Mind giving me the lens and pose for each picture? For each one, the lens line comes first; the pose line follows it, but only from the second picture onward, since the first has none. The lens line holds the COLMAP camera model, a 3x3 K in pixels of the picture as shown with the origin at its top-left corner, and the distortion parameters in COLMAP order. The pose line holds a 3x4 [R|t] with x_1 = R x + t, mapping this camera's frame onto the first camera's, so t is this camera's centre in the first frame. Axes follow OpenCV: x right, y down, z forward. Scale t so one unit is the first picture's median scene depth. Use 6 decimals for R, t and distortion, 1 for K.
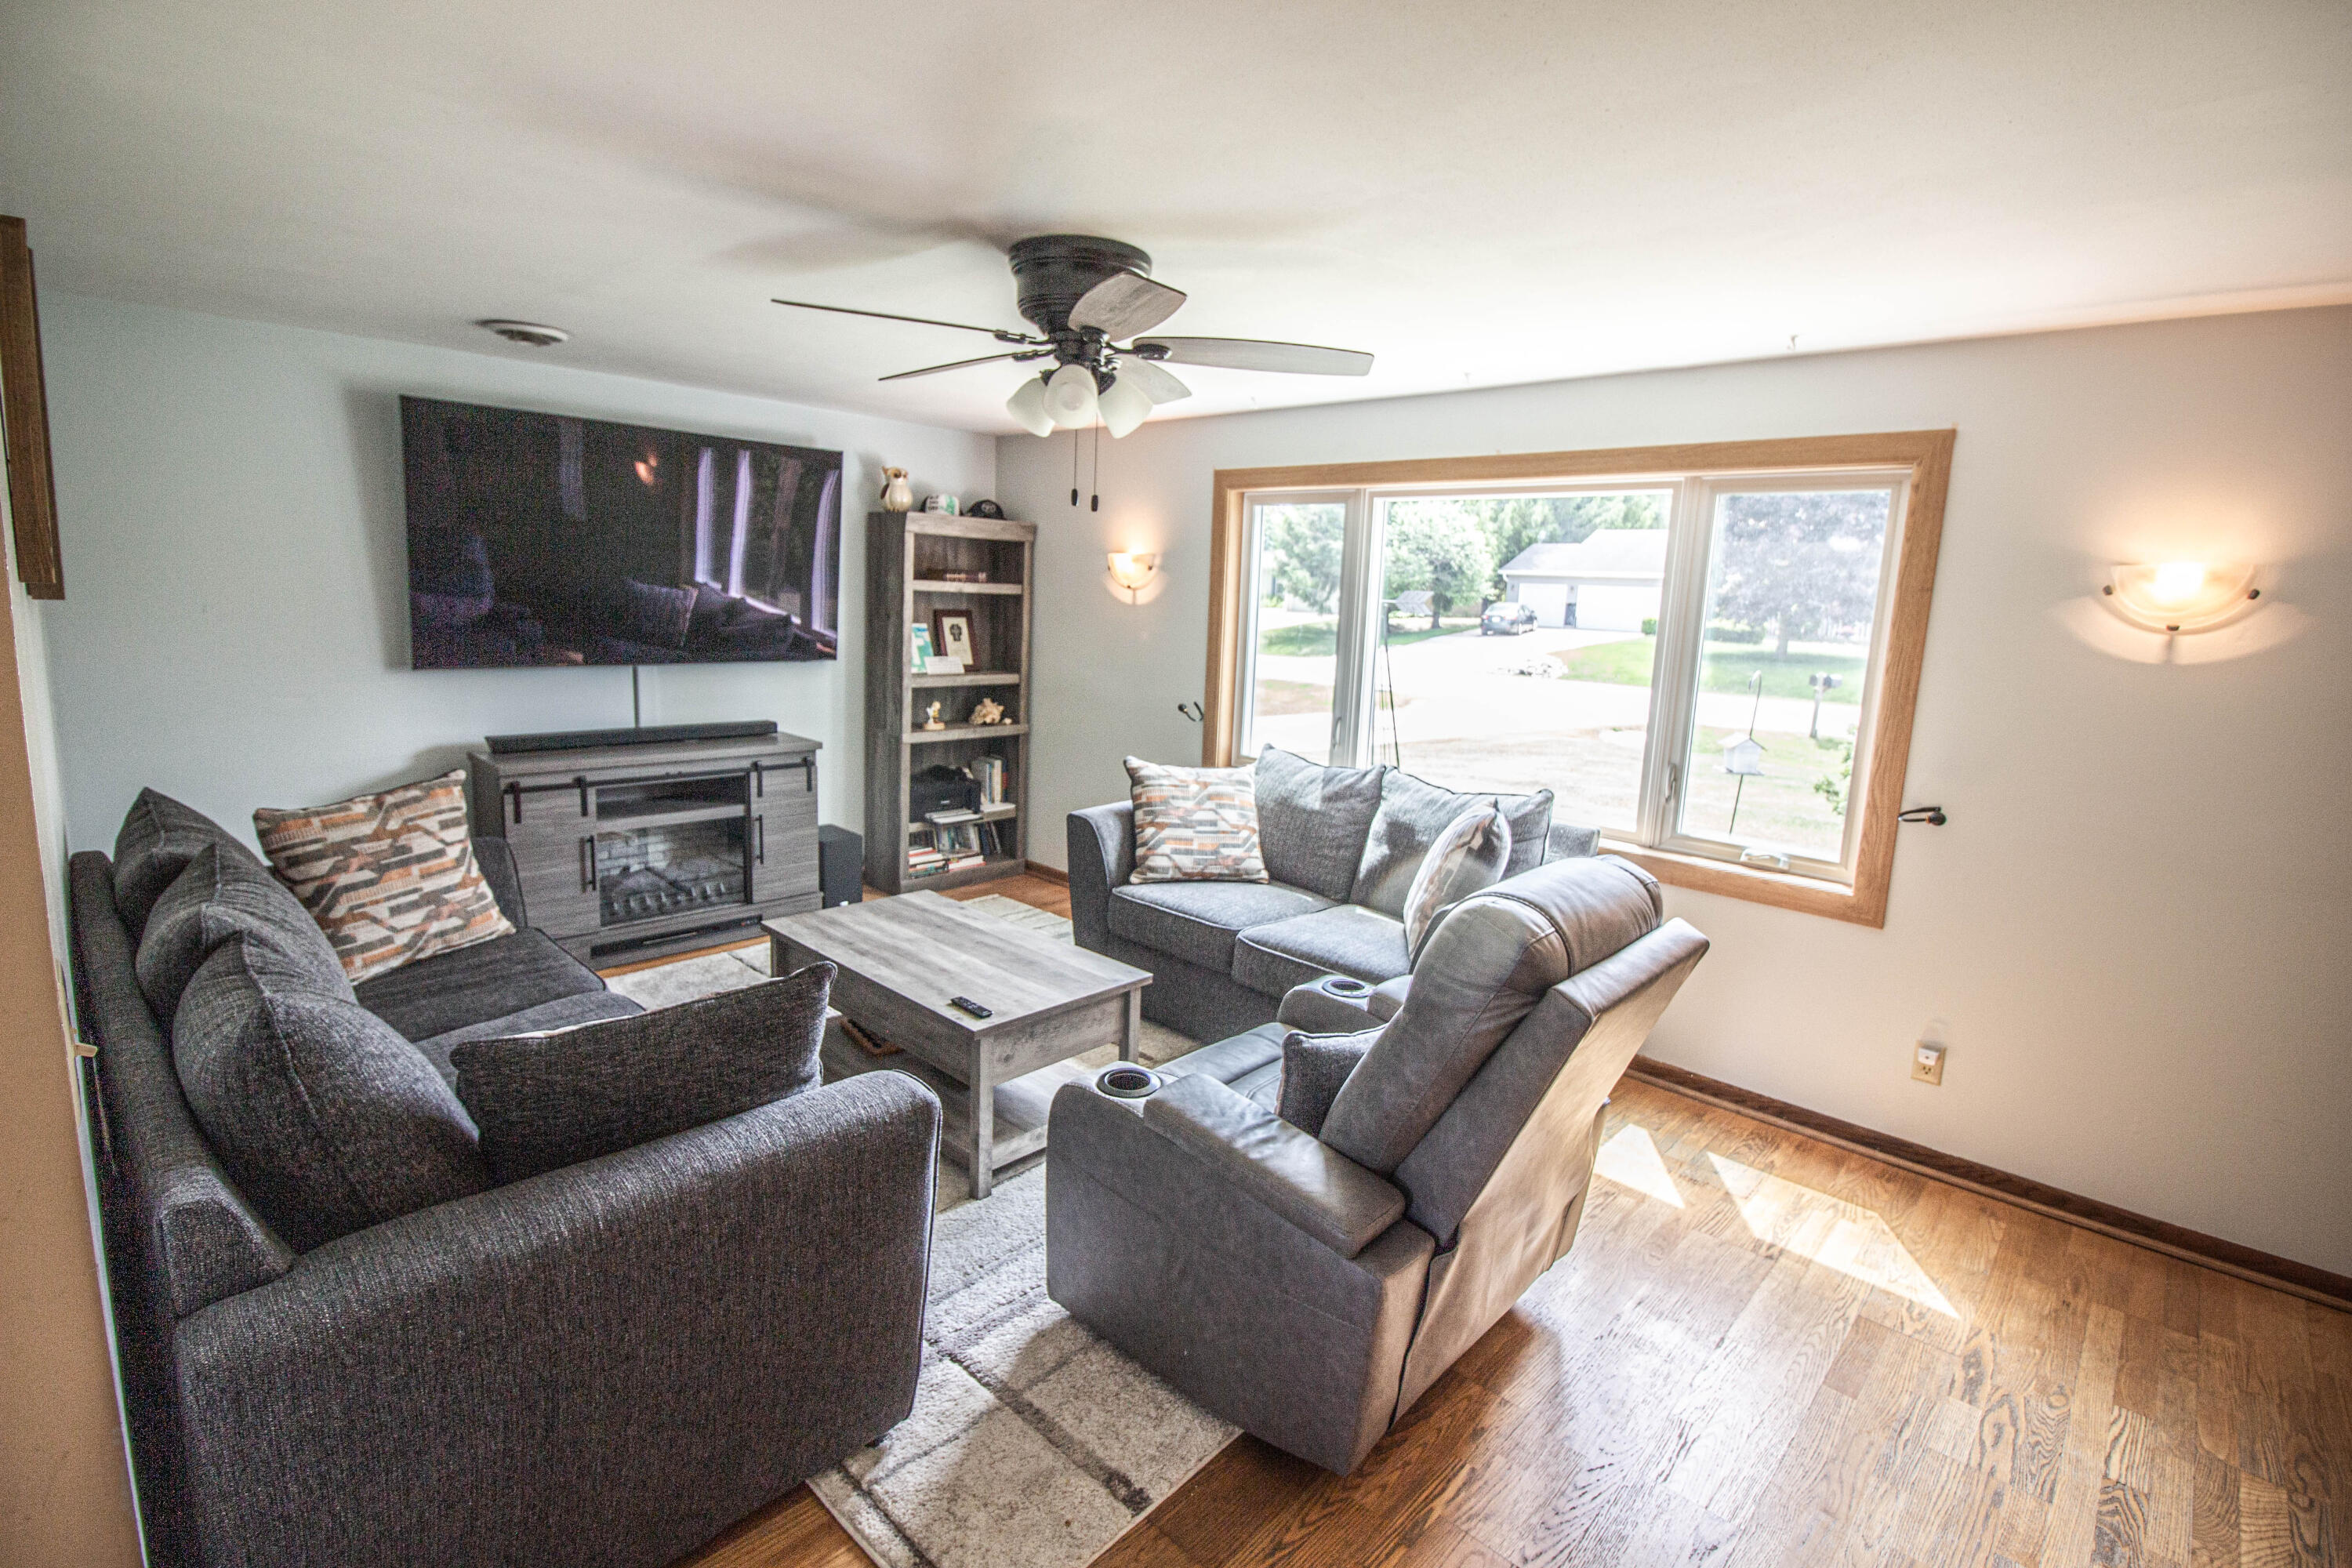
lens RADIAL K [[1086.4, 0, 1178.4], [0, 1086.4, 757.6], [0, 0, 1]] dist [-0.001256, -0.000093]
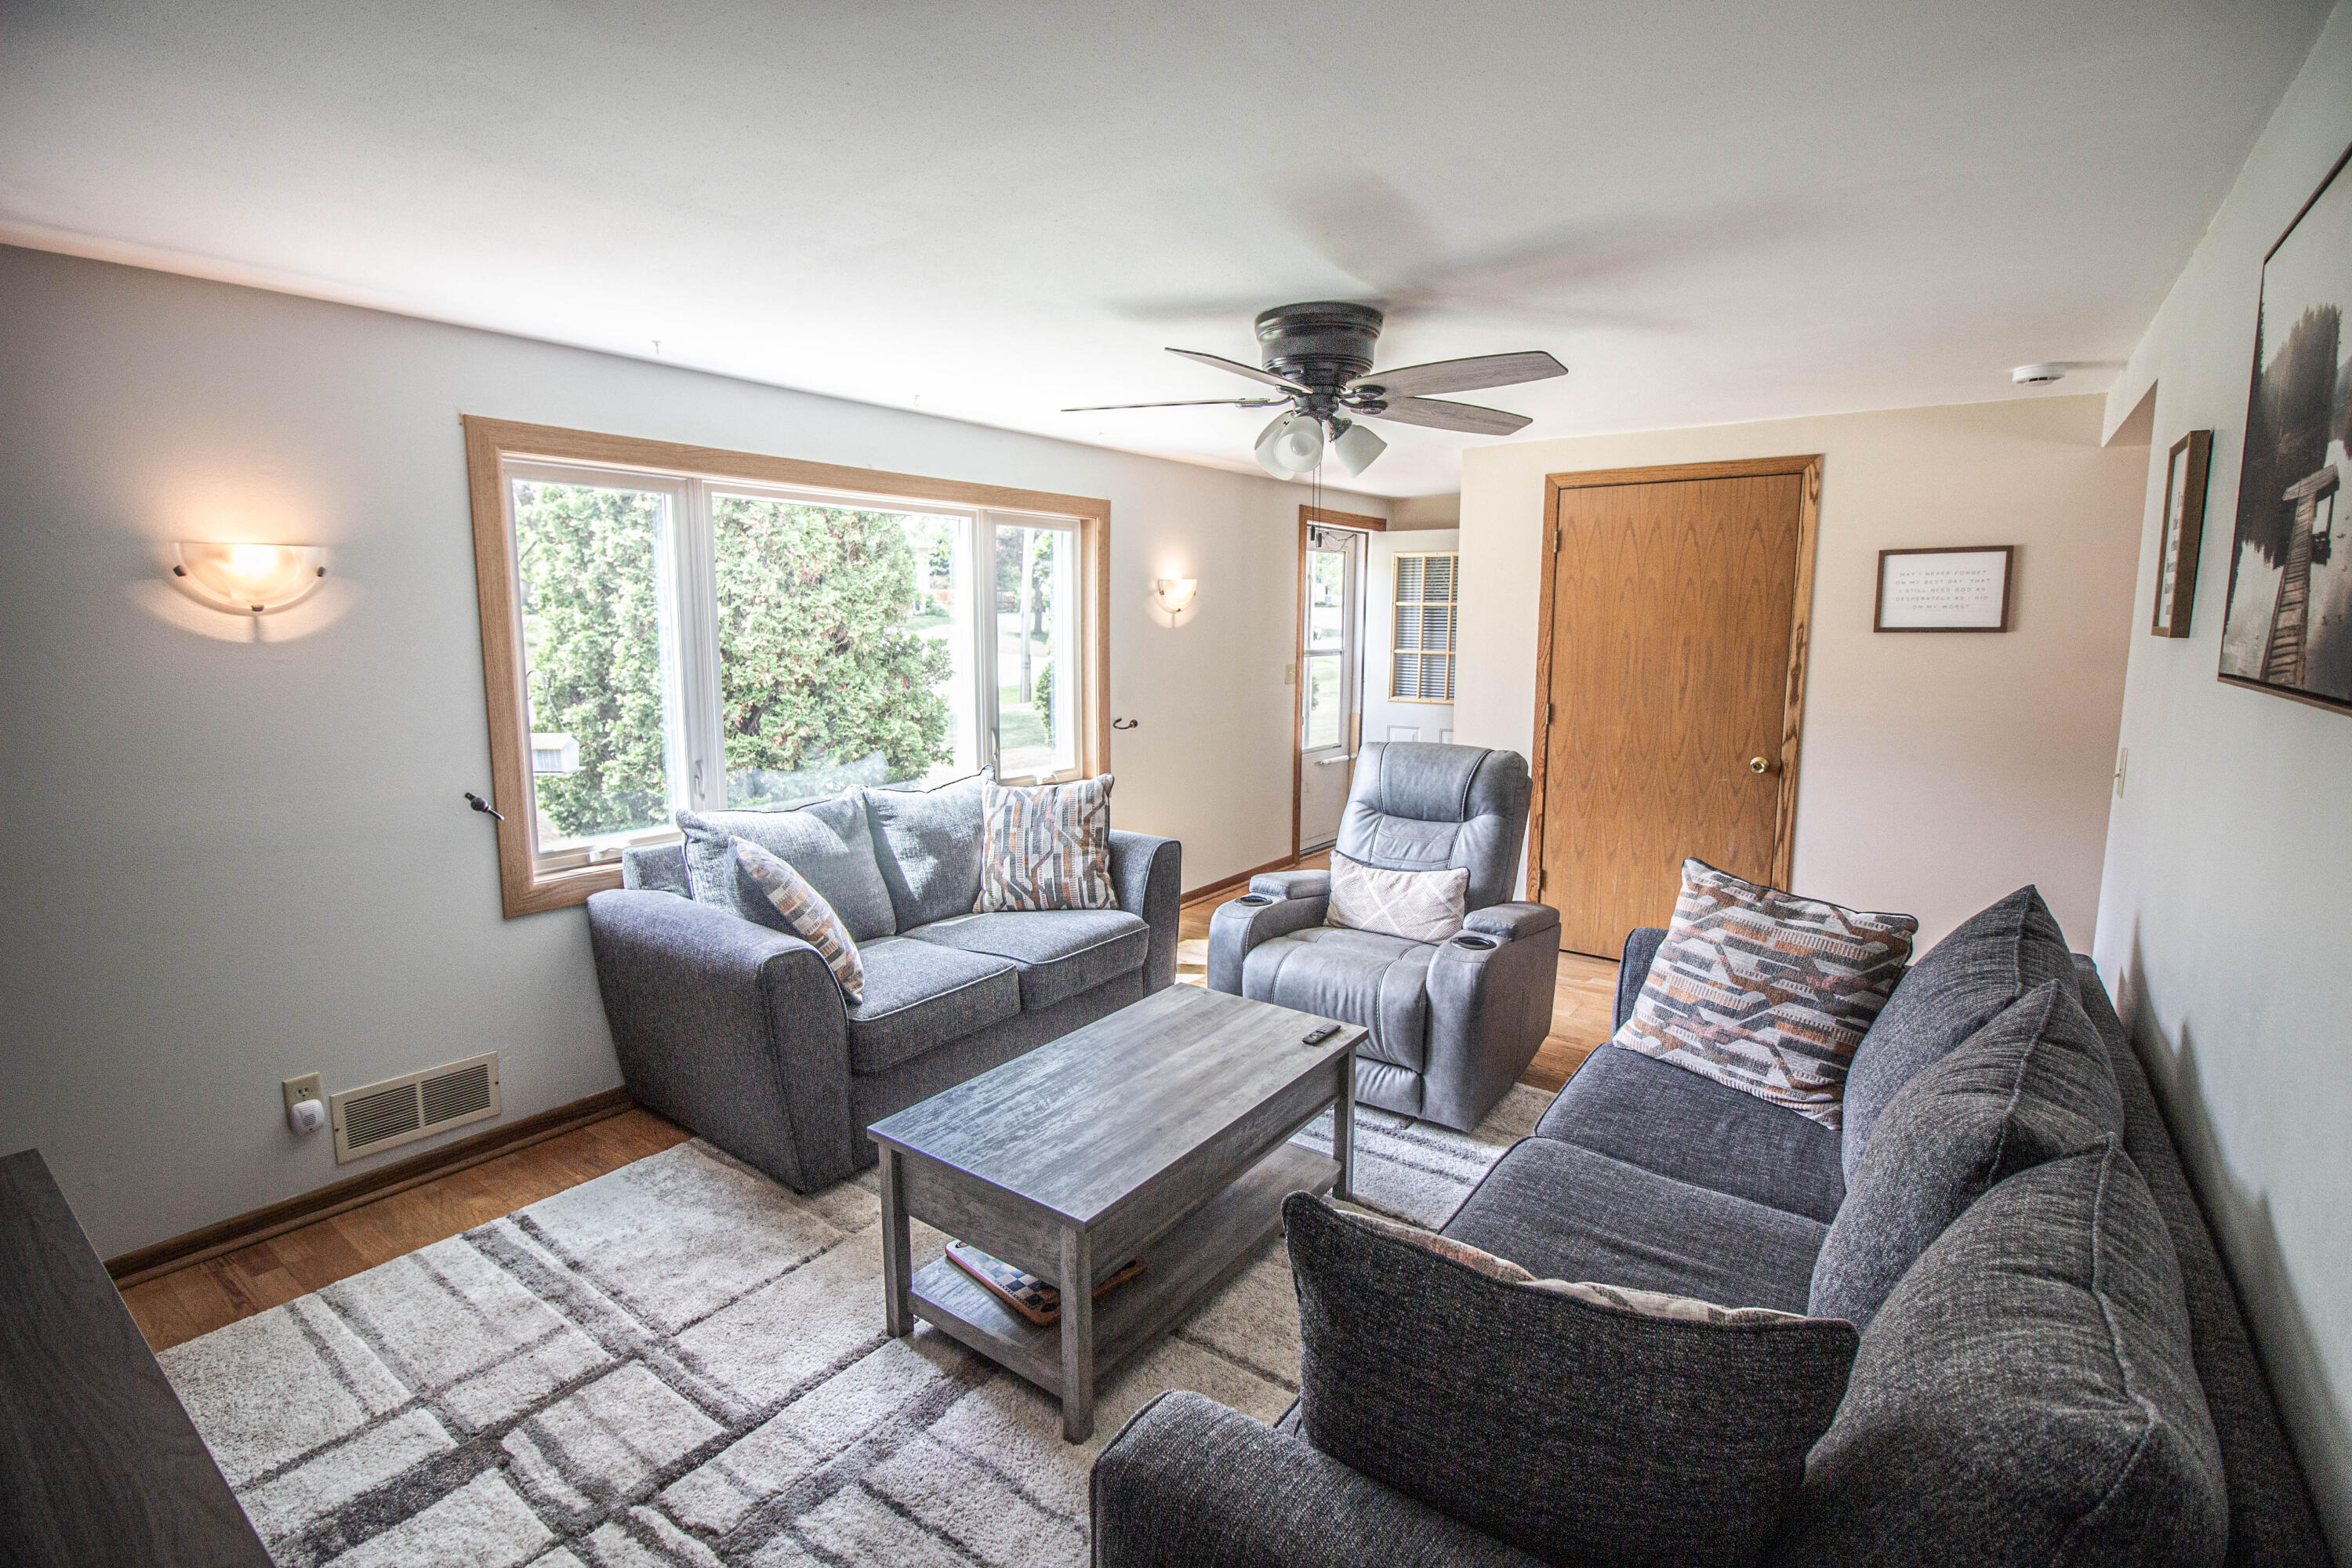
lens RADIAL K [[1086.4, 0, 1178.4], [0, 1086.4, 757.6], [0, 0, 1]] dist [-0.001256, -0.000093]
pose [[-0.123792, -0.171559, 0.977365, -0.981732], [0.145020, 0.971238, 0.188852, -0.201330], [-0.981654, 0.165116, -0.095352, 1.044694]]
